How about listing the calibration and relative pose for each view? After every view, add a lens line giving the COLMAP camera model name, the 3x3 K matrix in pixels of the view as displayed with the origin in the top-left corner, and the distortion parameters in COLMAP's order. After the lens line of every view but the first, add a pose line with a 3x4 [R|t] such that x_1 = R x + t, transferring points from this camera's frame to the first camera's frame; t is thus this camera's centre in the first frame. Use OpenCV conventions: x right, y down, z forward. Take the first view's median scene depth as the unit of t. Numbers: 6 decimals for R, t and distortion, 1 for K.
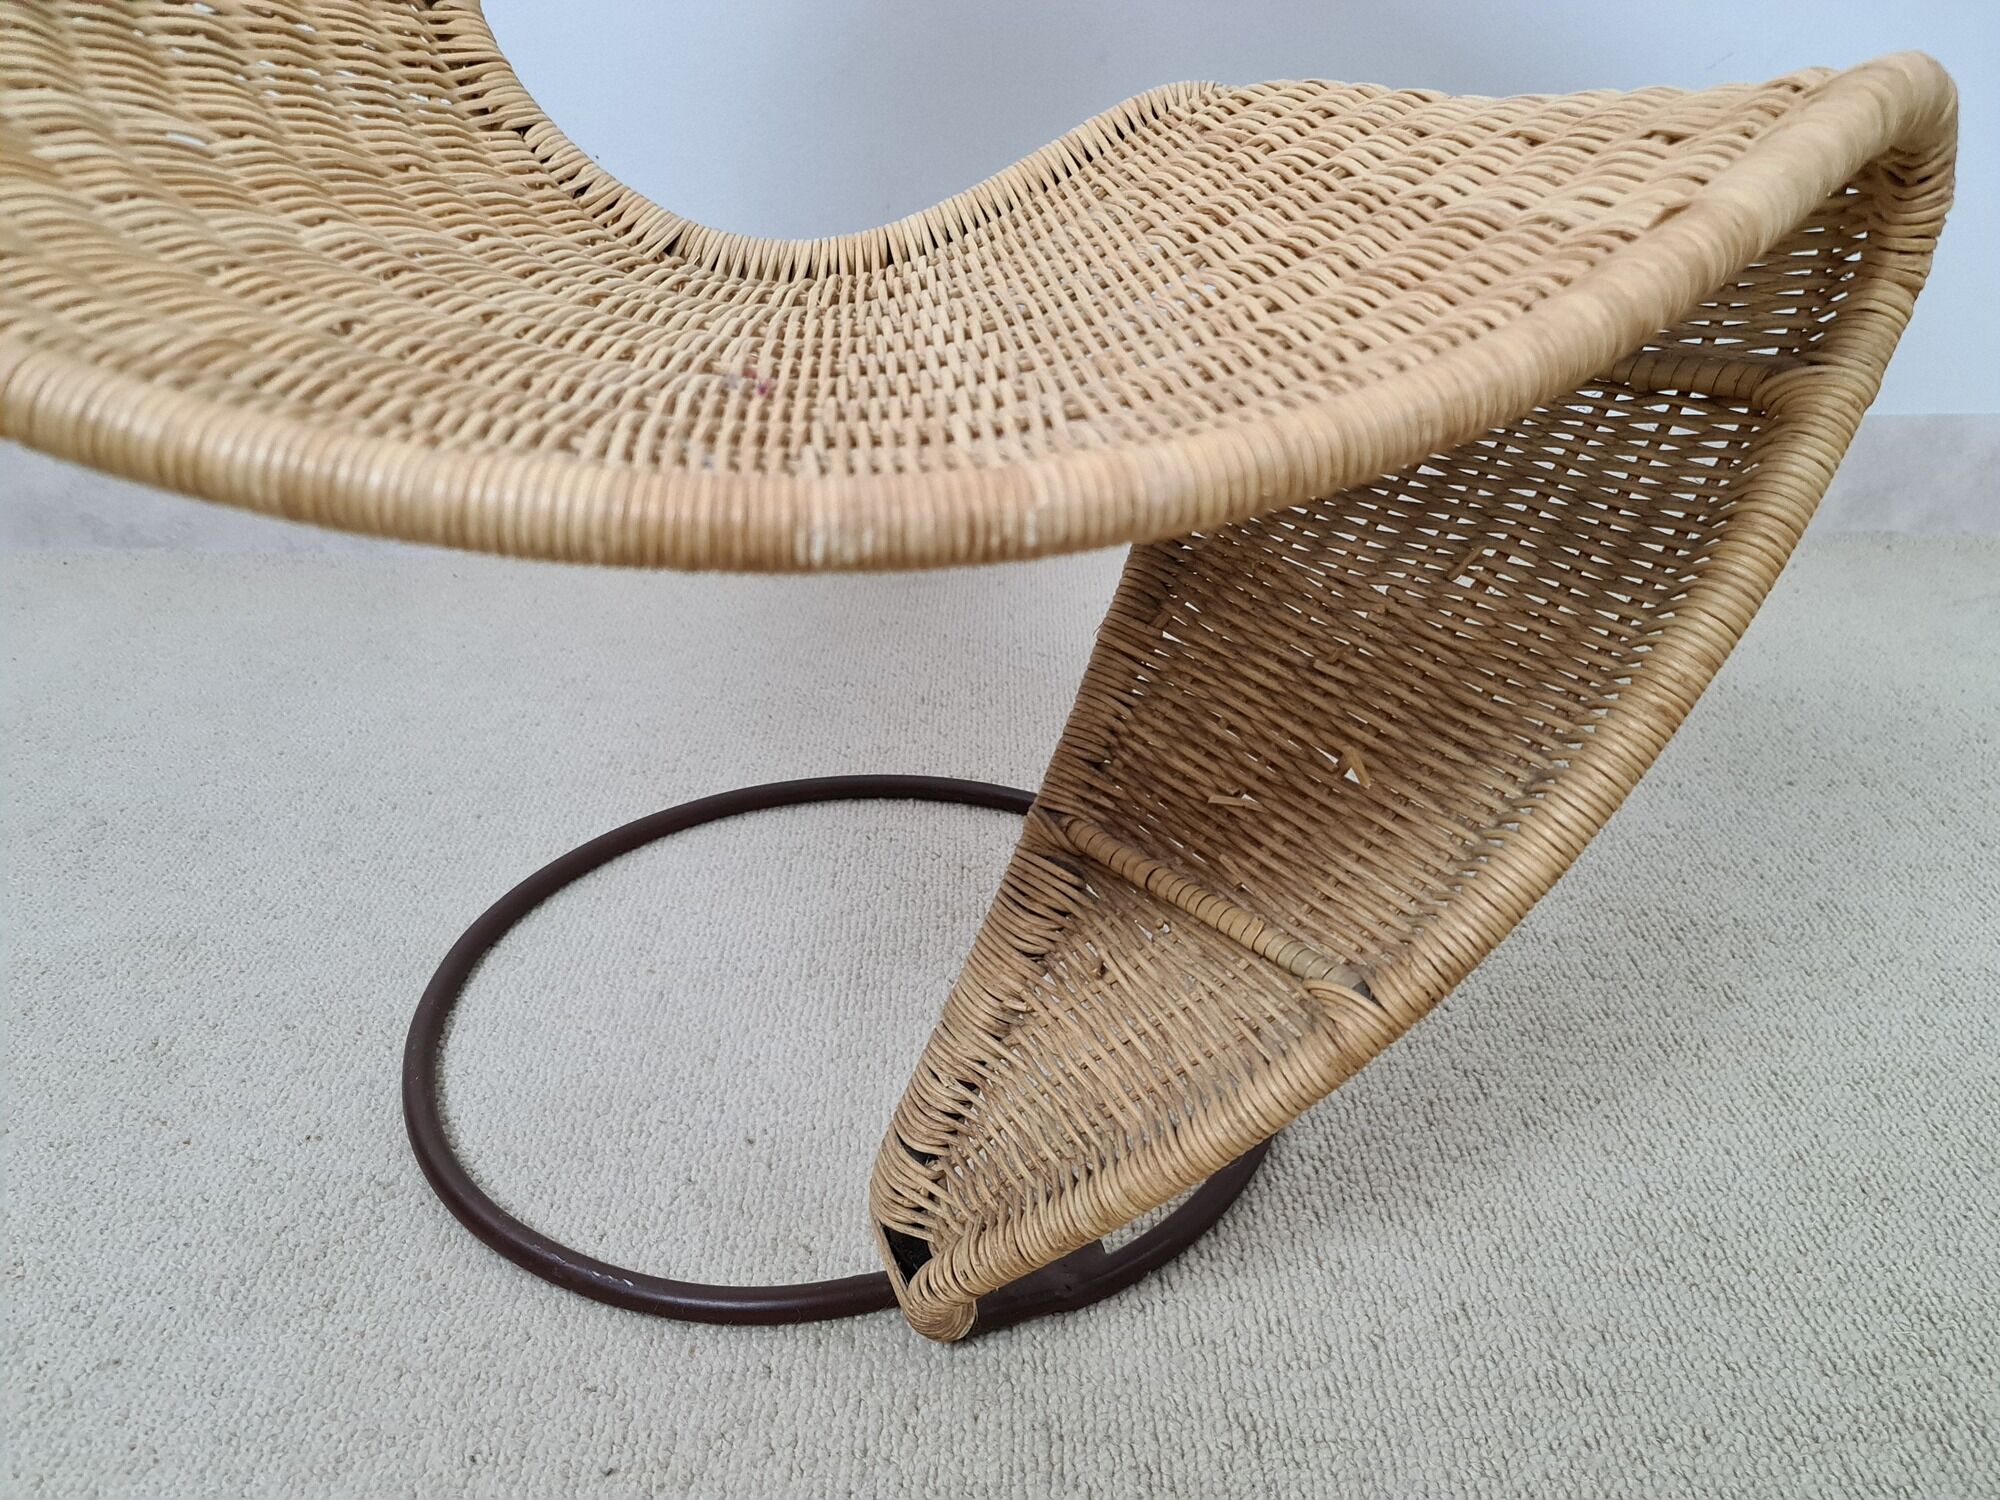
lens RADIAL K [[1457.7, 0, 1005.9], [0, 1457.7, 787.2], [0, 0, 1]] dist [0.066541, -0.063549]
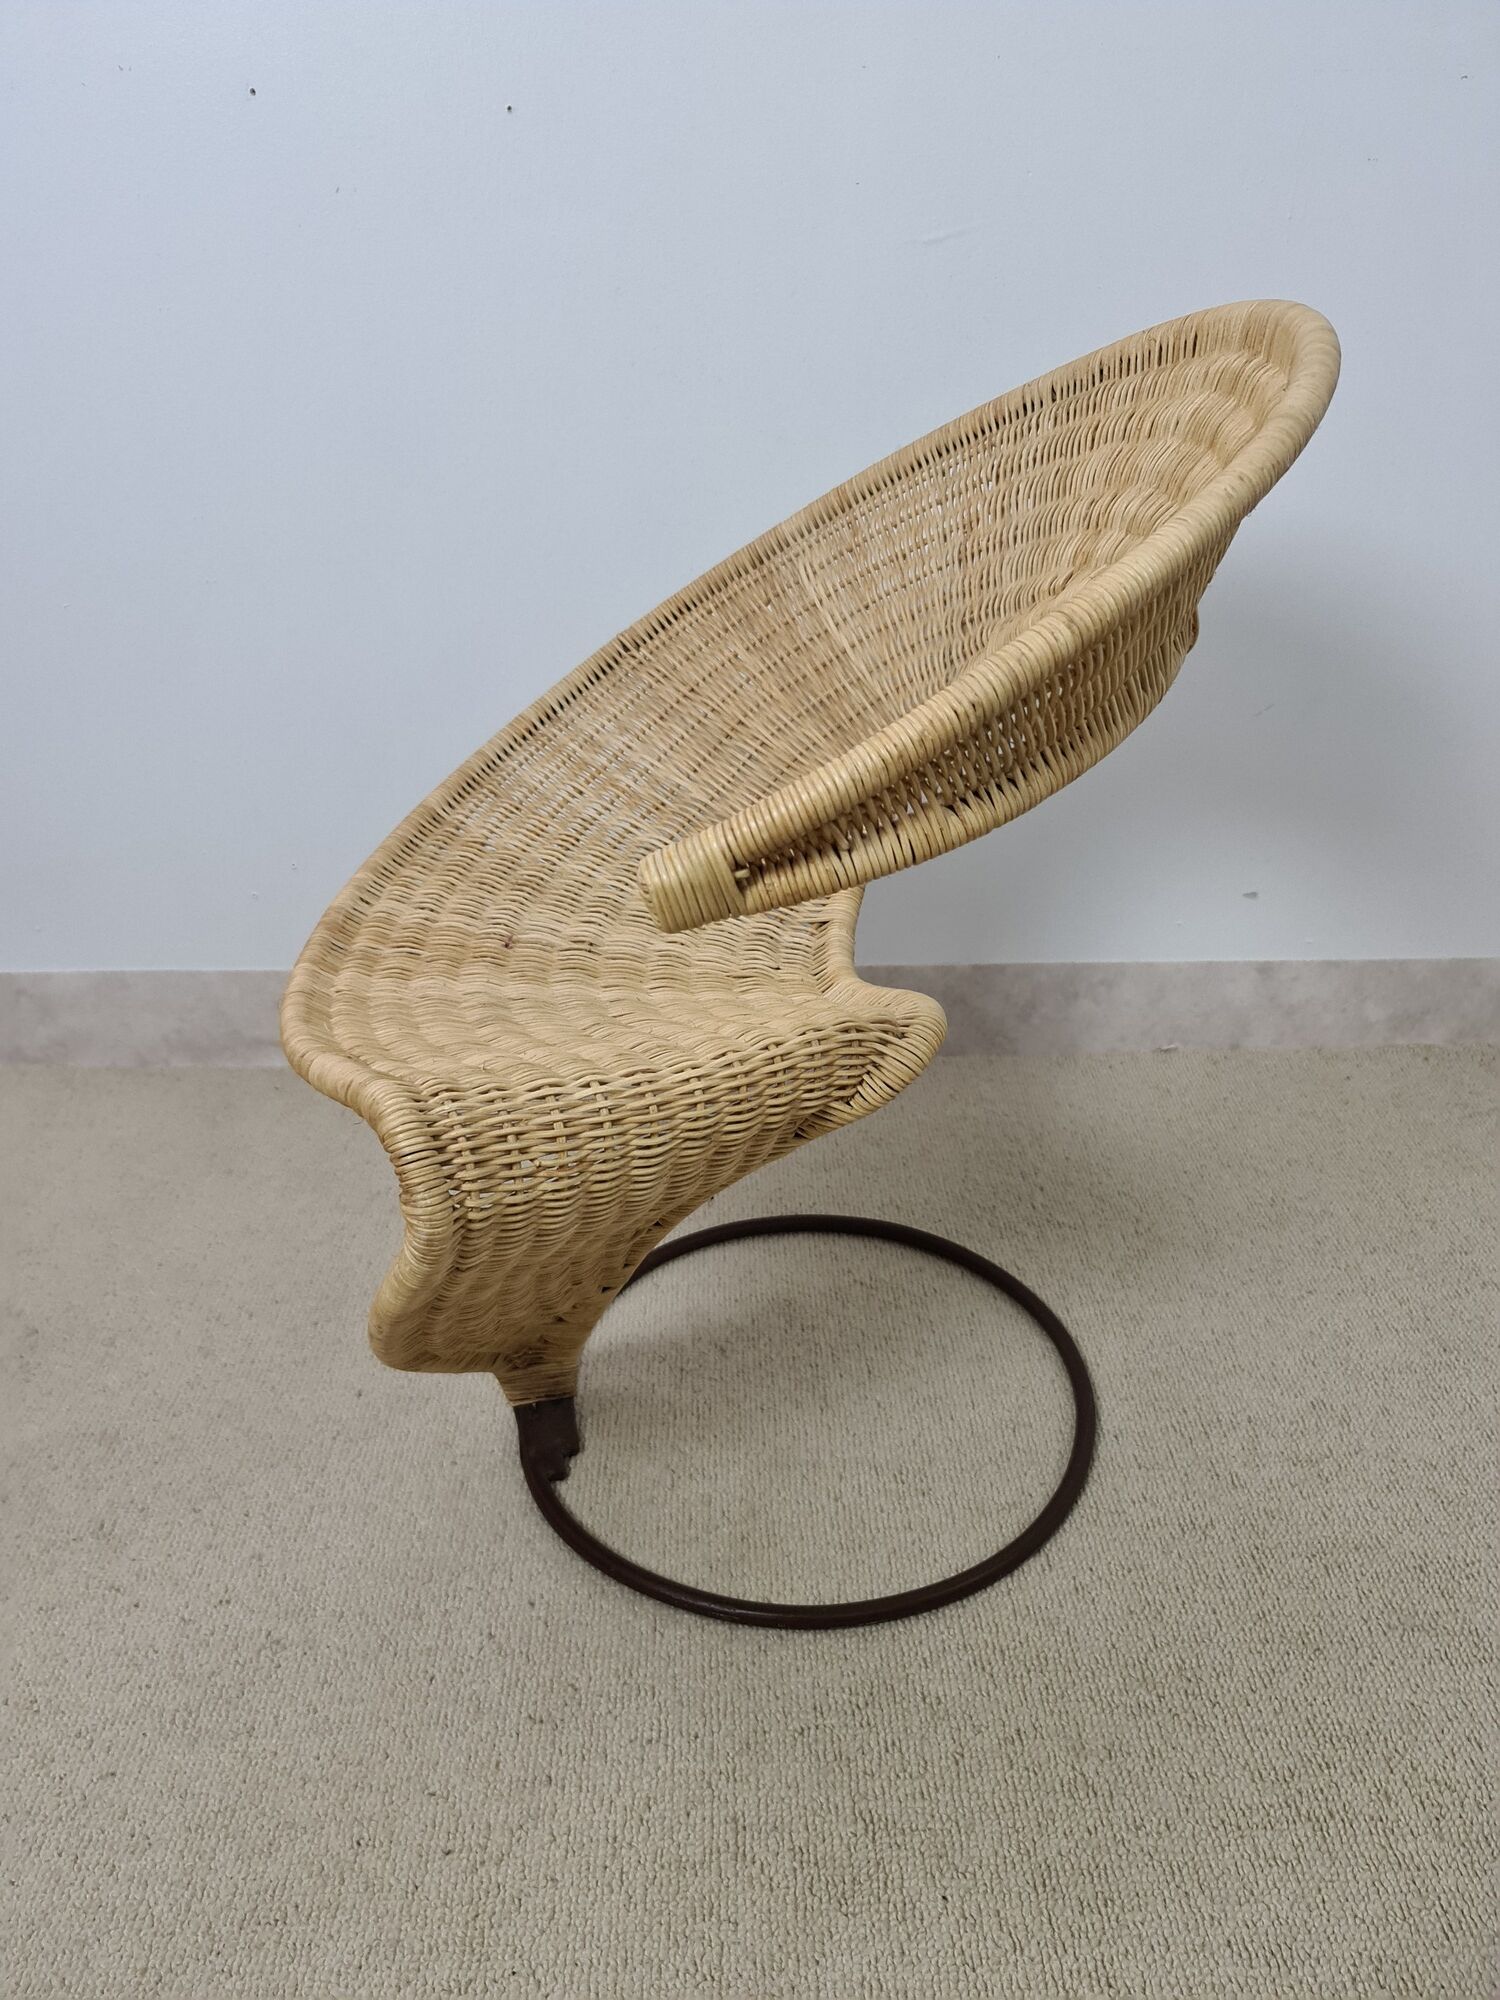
lens RADIAL K [[1457.7, 0, 727.1], [0, 1457.7, 1020.4], [0, 0, 1]] dist [0.066541, -0.063549]
pose [[0.999984, -0.004406, -0.003603, 0.025492], [0.004222, 0.998767, -0.049460, -0.278602], [0.003816, 0.049444, 0.998770, -0.498500]]
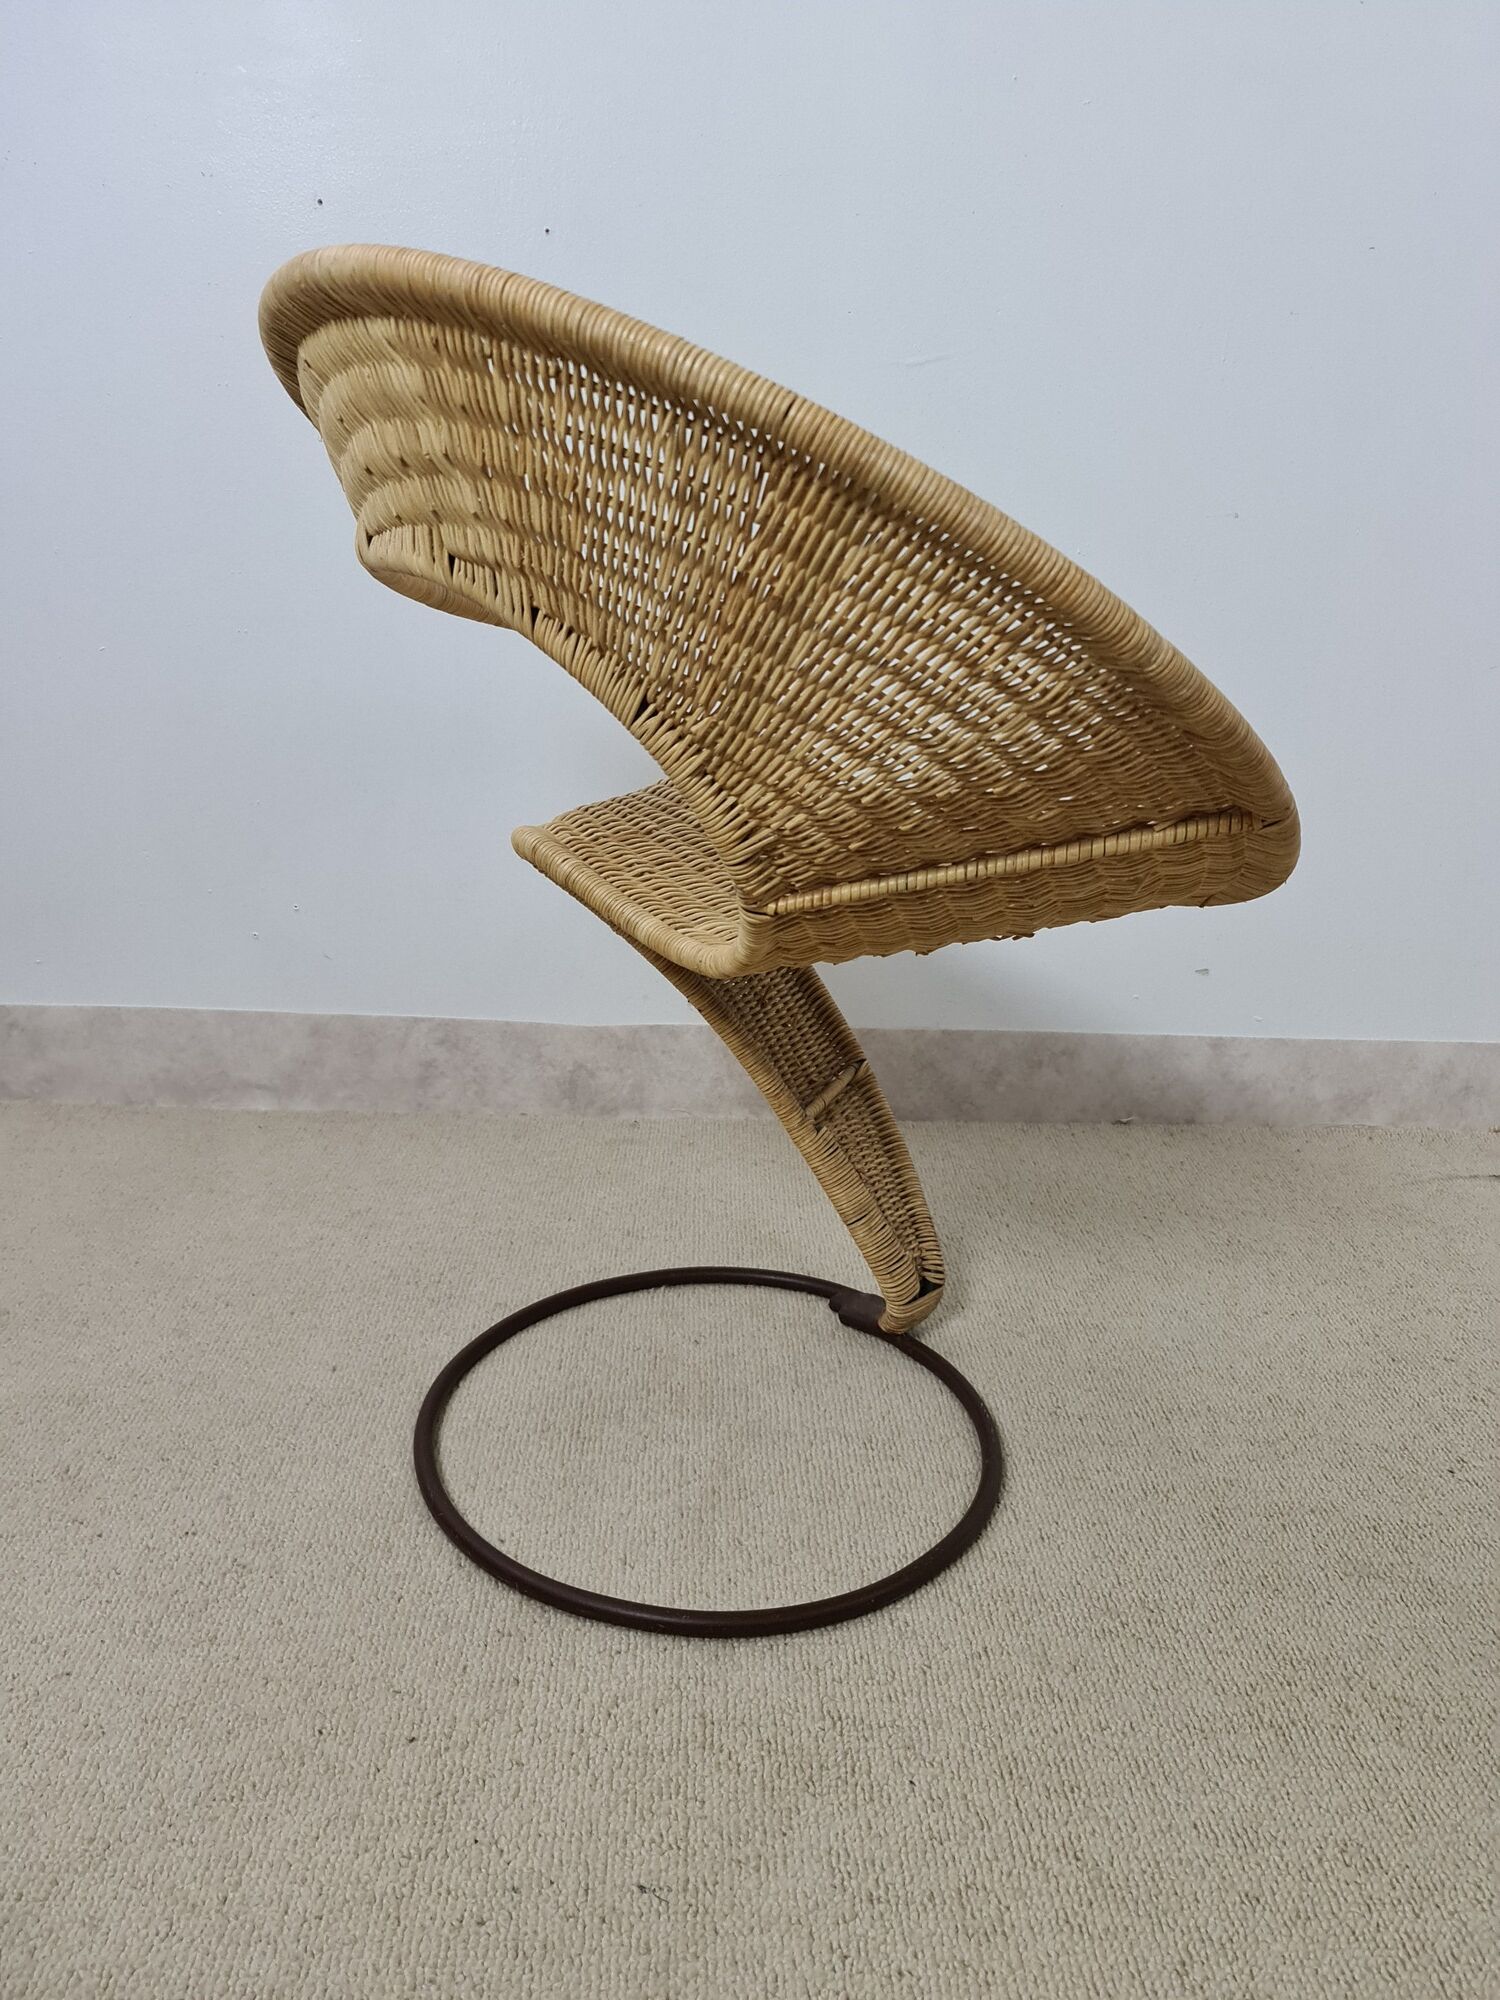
lens RADIAL K [[1457.7, 0, 747.0], [0, 1457.7, 1038.5], [0, 0, 1]] dist [0.066541, -0.063549]
pose [[0.998981, 0.030564, 0.033198, 0.001082], [-0.023386, 0.979849, -0.198368, 0.046102], [-0.038591, 0.197390, 0.979565, -0.552090]]
